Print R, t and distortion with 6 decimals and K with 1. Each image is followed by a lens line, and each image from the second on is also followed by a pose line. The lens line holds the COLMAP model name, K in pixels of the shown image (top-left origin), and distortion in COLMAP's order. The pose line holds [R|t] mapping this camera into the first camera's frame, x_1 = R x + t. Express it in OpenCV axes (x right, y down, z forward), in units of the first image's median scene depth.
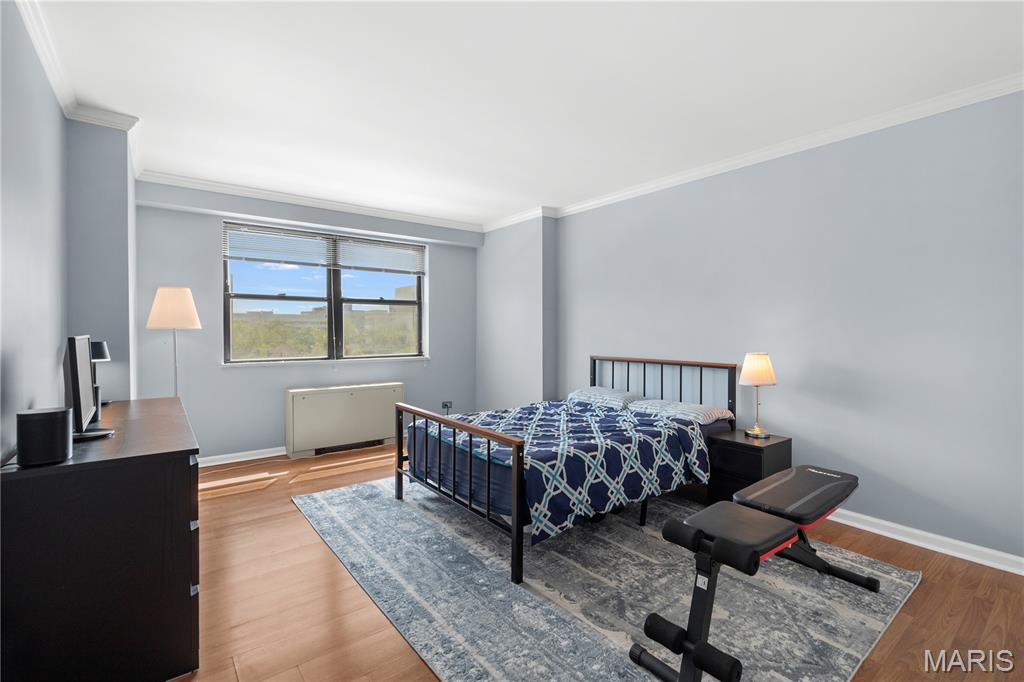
lens RADIAL K [[469.6, 0, 518.7], [0, 469.6, 339.9], [0, 0, 1]] dist [-0.001394, -0.000143]
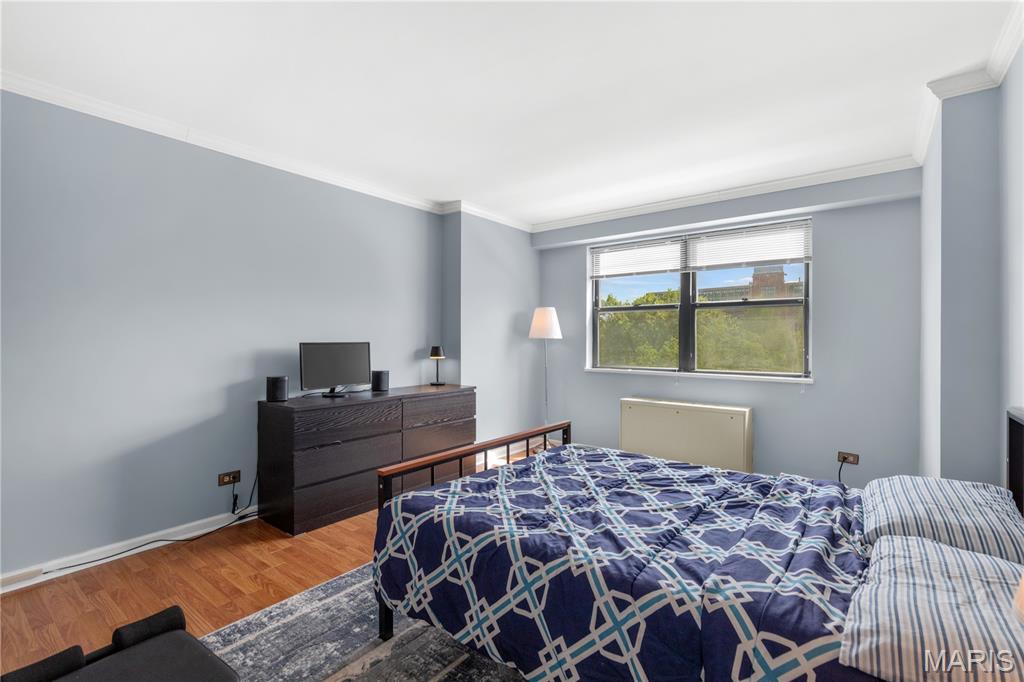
lens RADIAL K [[469.6, 0, 518.7], [0, 469.6, 339.9], [0, 0, 1]] dist [-0.001394, -0.000143]
pose [[0.237836, 0.008672, -0.971267, 0.408506], [-0.019964, 0.999793, 0.004038, -0.018656], [0.971100, 0.018430, 0.237959, 0.476977]]
